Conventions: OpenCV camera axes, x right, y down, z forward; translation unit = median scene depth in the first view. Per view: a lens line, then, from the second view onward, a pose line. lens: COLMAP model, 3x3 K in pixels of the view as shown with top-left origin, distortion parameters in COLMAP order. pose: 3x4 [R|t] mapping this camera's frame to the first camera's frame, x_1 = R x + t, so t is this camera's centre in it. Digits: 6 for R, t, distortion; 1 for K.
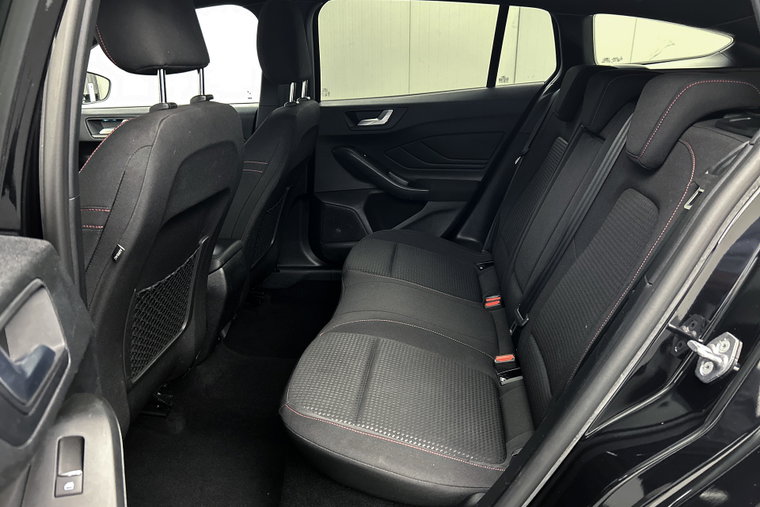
lens RADIAL K [[568.8, 0, 380.6], [0, 568.8, 259.6], [0, 0, 1]] dist [0.050922, -0.059590]
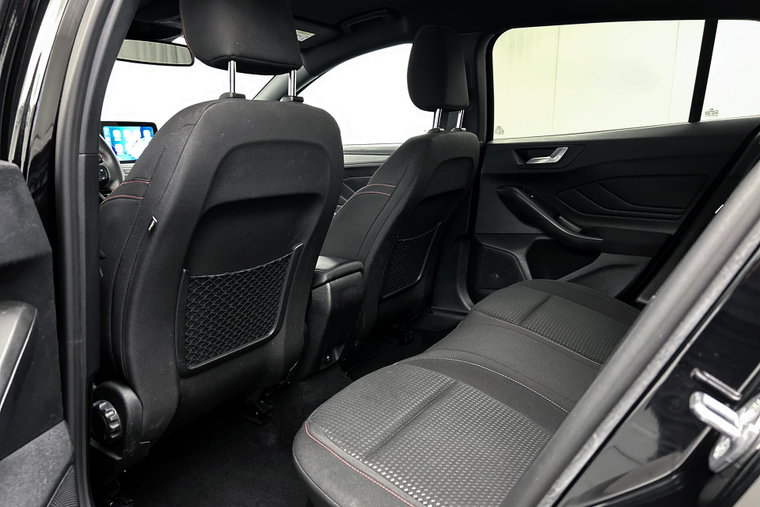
lens RADIAL K [[568.8, 0, 380.4], [0, 568.8, 250.3], [0, 0, 1]] dist [0.050922, -0.059590]
pose [[0.900822, 0.093585, -0.423983, 0.149535], [-0.151434, 0.982897, -0.104795, 0.033637], [0.406924, 0.158607, 0.899587, 0.100022]]
